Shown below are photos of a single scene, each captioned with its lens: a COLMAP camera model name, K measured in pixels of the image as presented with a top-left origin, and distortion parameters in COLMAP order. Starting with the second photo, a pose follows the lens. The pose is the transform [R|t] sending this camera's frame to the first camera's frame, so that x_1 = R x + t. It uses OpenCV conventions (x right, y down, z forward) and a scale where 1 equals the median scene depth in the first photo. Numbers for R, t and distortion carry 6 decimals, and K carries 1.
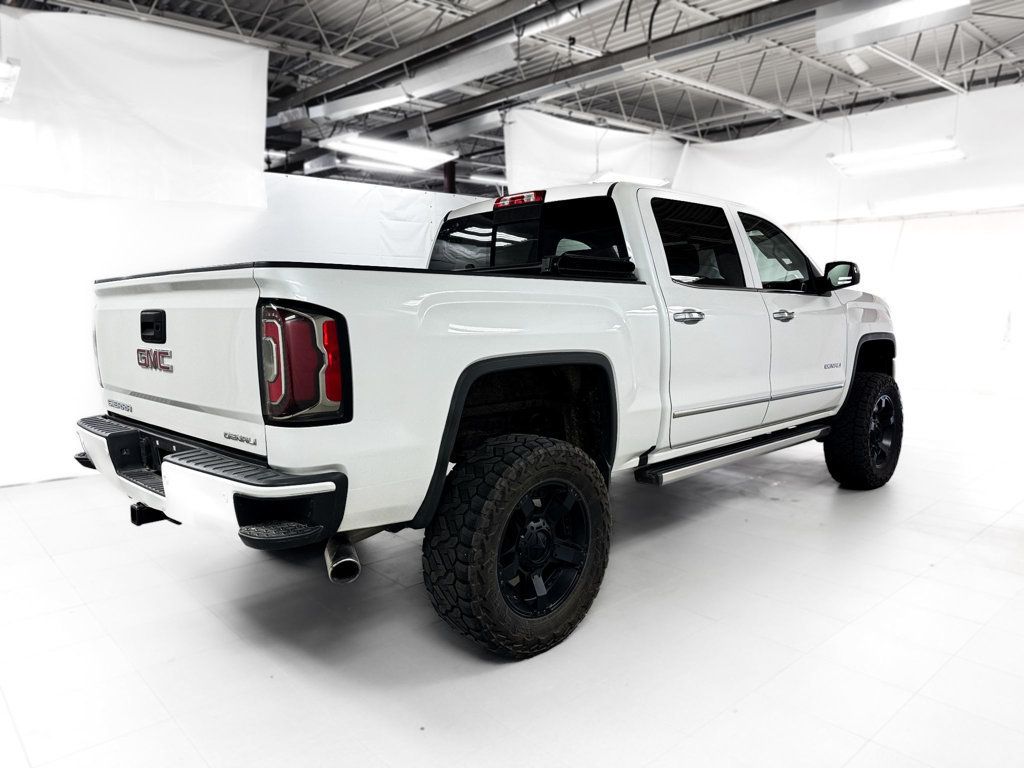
lens RADIAL K [[763.4, 0, 500.9], [0, 763.4, 389.1], [0, 0, 1]] dist [0.020933, -0.007470]
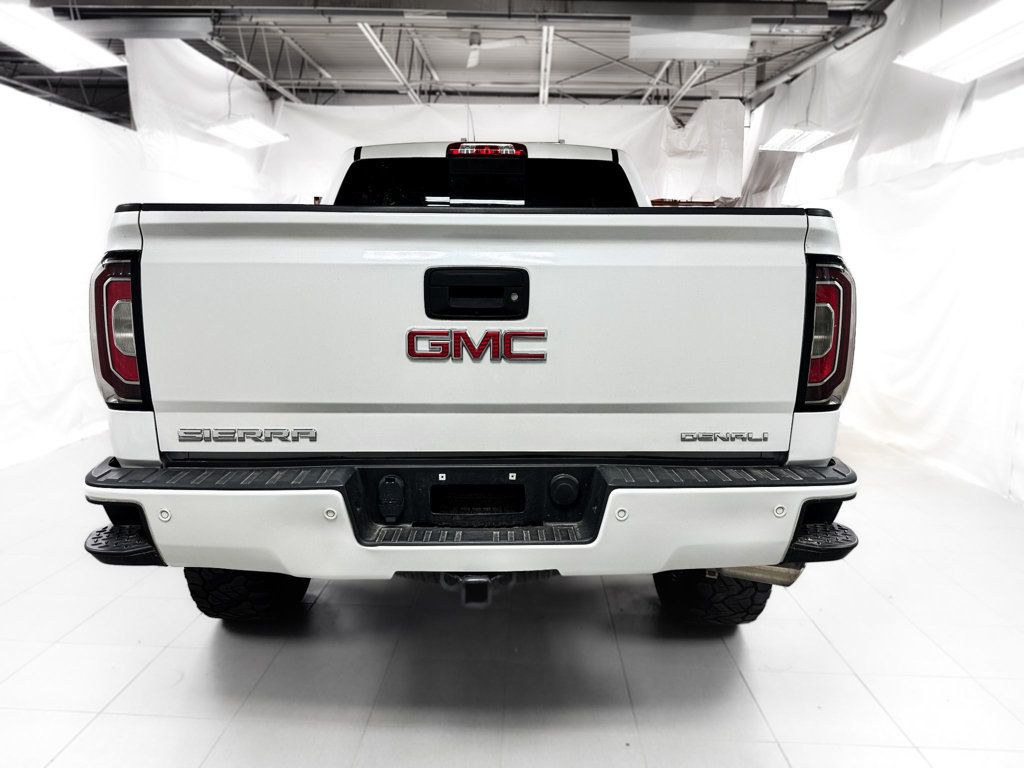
lens RADIAL K [[763.4, 0, 507.4], [0, 763.4, 378.3], [0, 0, 1]] dist [0.020933, -0.007470]
pose [[0.670660, -0.083745, 0.737023, -0.660467], [0.065455, 0.996412, 0.053658, -0.031421], [-0.738872, 0.012256, 0.673735, 0.404913]]
